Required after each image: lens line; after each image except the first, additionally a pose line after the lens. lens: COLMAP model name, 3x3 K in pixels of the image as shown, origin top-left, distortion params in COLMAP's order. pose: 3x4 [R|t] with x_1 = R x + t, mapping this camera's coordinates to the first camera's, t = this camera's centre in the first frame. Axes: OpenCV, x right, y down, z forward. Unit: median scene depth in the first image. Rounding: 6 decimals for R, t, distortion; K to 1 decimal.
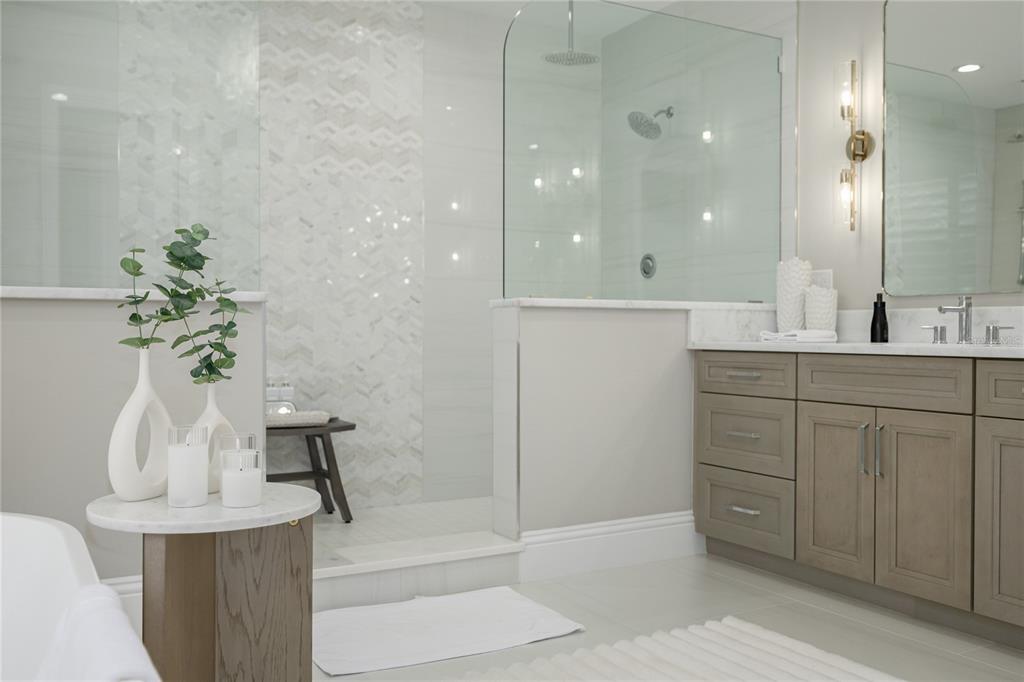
lens RADIAL K [[916.5, 0, 512.0], [0, 916.5, 341.0], [0, 0, 1]] dist [0.000997, 0.009801]
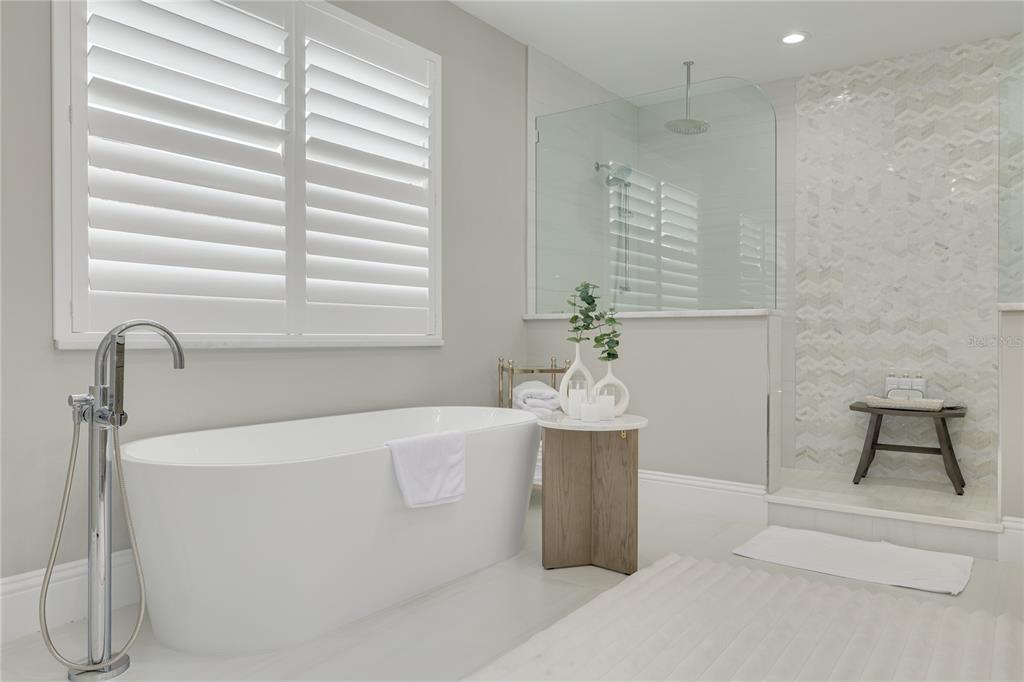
lens RADIAL K [[723.4, 0, 512.0], [0, 723.4, 341.0], [0, 0, 1]] dist [0.001925, 0.000693]
pose [[0.411735, 0.002132, -0.911301, 0.427864], [-0.006528, 0.999979, -0.000610, 0.002476], [0.911280, 0.006200, 0.411740, 0.078851]]
